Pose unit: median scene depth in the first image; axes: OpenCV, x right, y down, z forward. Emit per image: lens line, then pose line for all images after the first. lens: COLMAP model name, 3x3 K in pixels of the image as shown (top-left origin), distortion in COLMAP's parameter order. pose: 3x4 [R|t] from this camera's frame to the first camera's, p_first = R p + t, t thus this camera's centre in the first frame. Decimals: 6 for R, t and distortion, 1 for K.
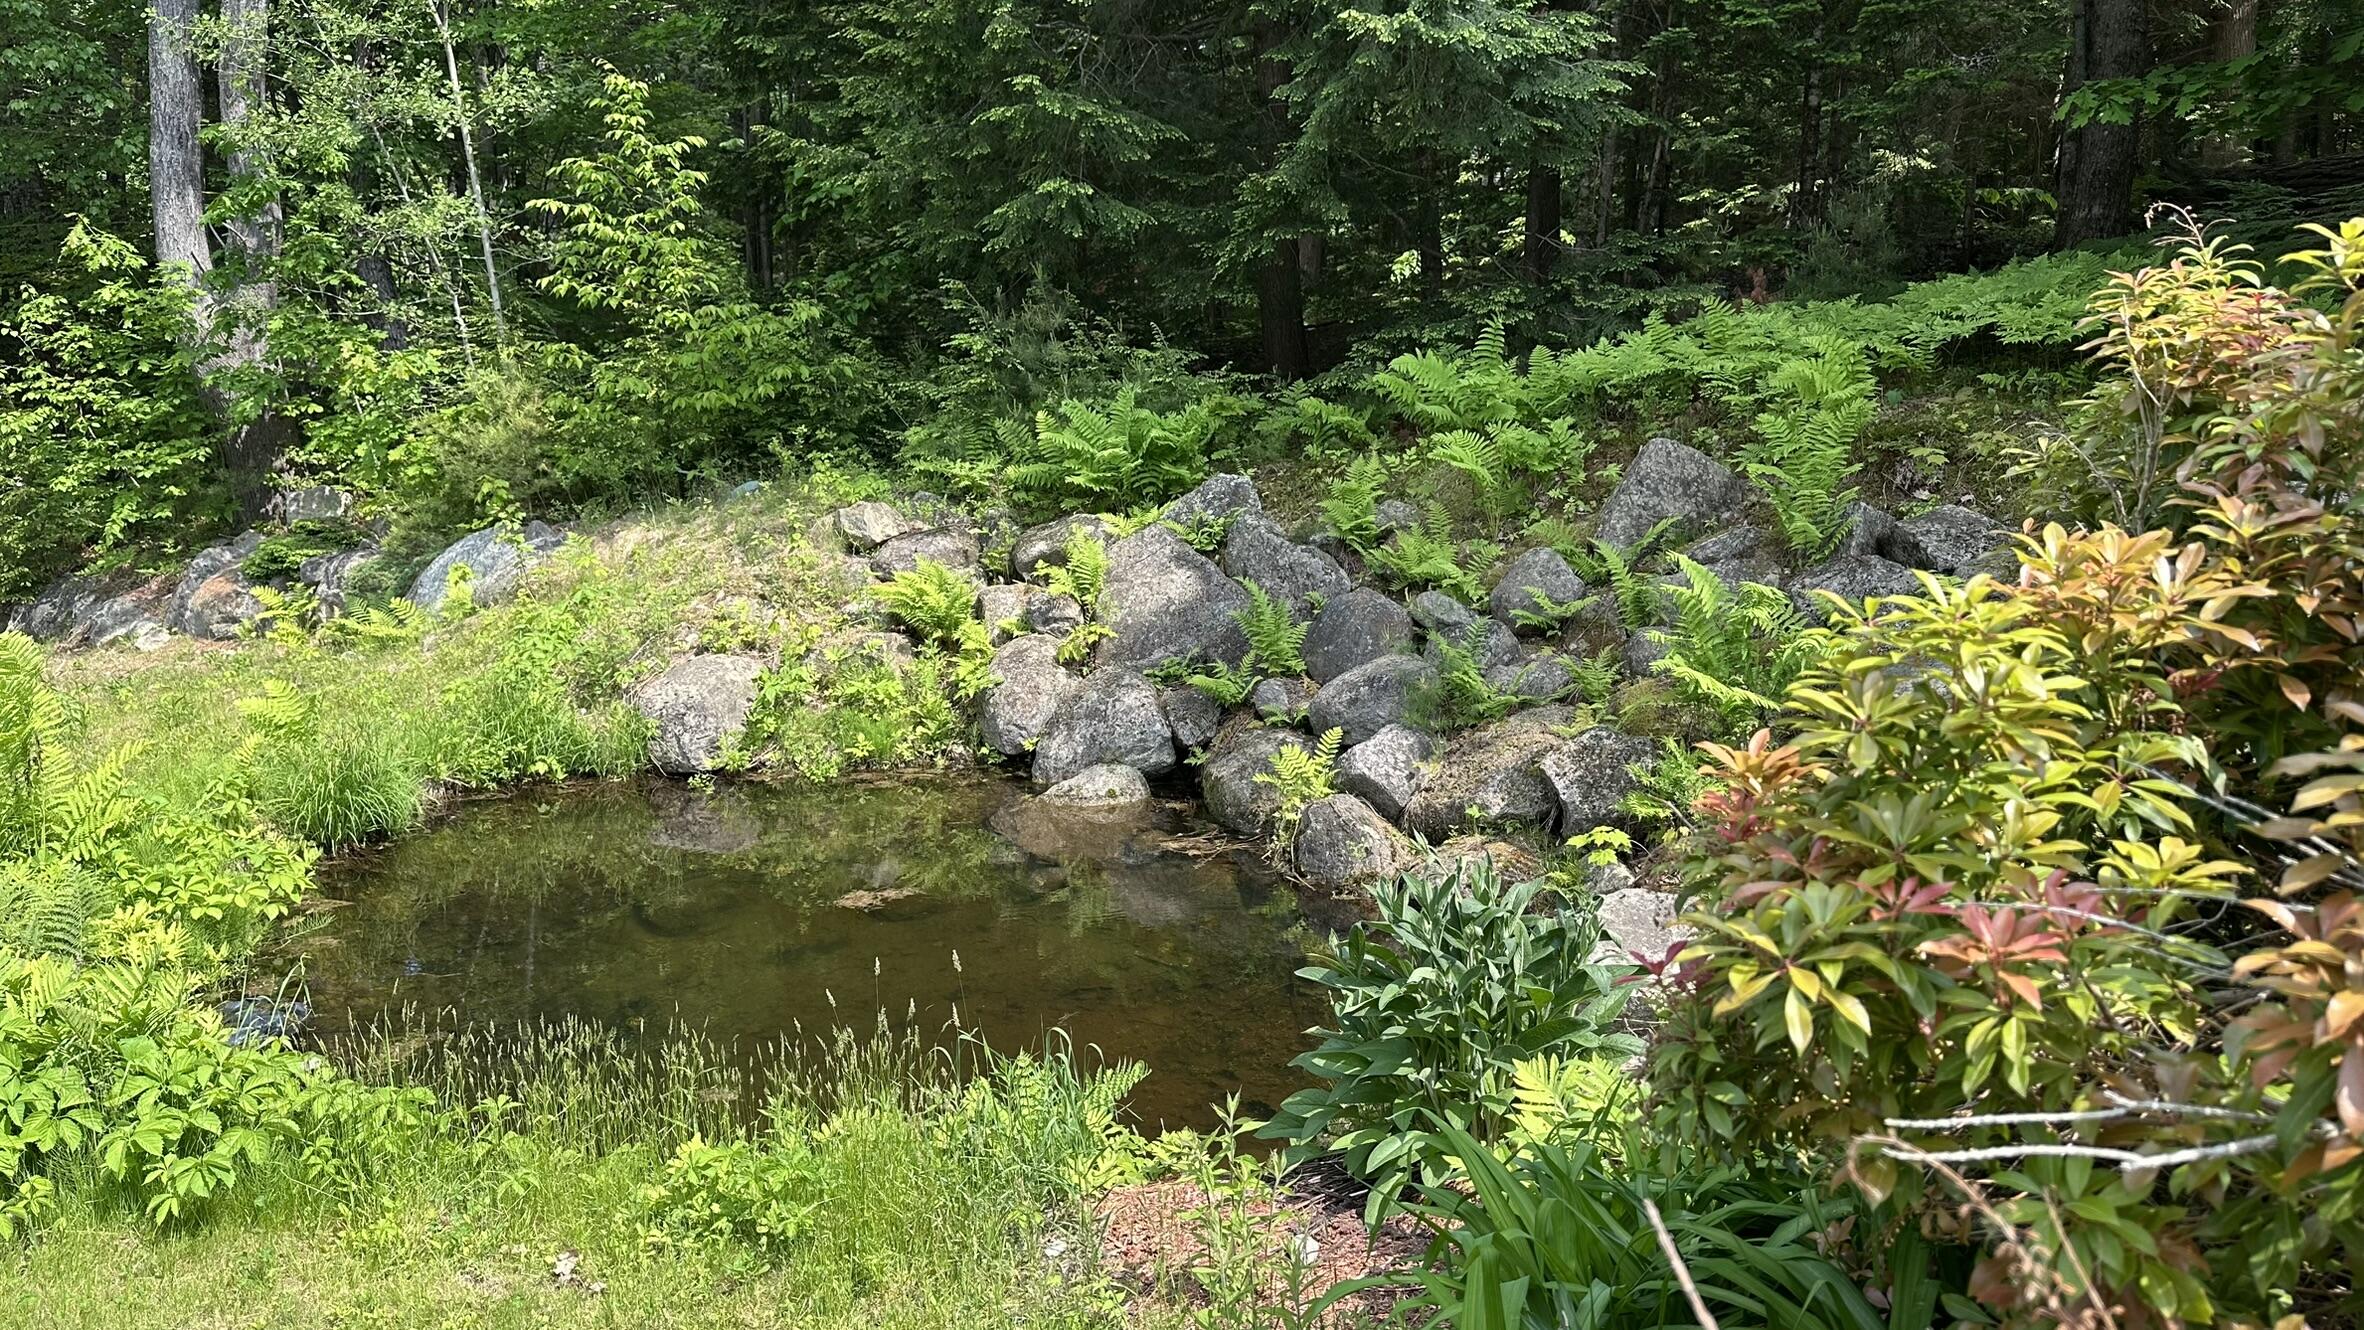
lens RADIAL K [[1651.9, 0, 1175.9], [0, 1651.9, 671.9], [0, 0, 1]] dist [0.062750, -0.009909]
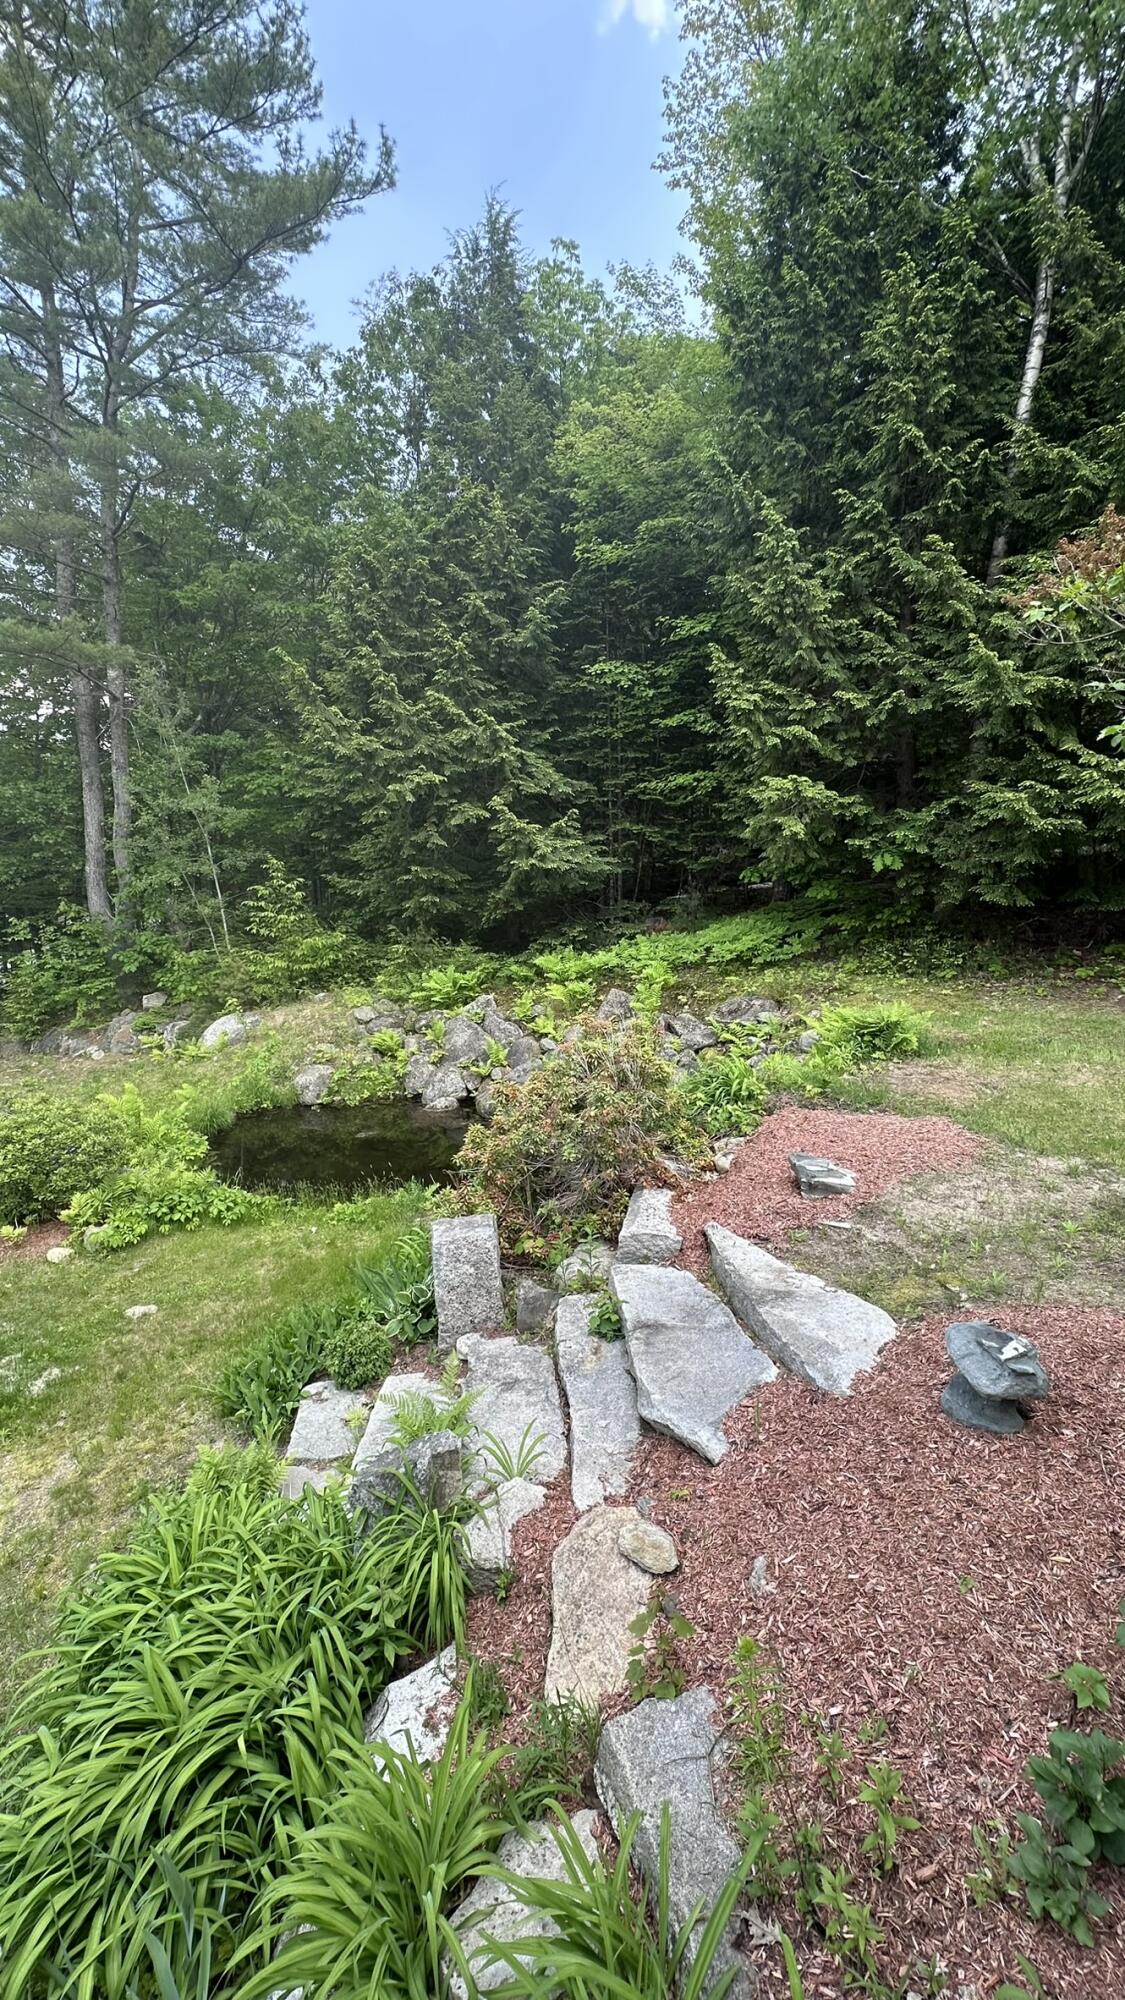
lens RADIAL K [[796.1, 0, 571.4], [0, 796.1, 991.8], [0, 0, 1]] dist [-0.003558, 0.001333]
pose [[0.996212, -0.033252, 0.080346, 0.072713], [0.035457, 0.999028, -0.026180, -0.084060], [-0.079398, 0.028930, 0.996423, -0.473393]]
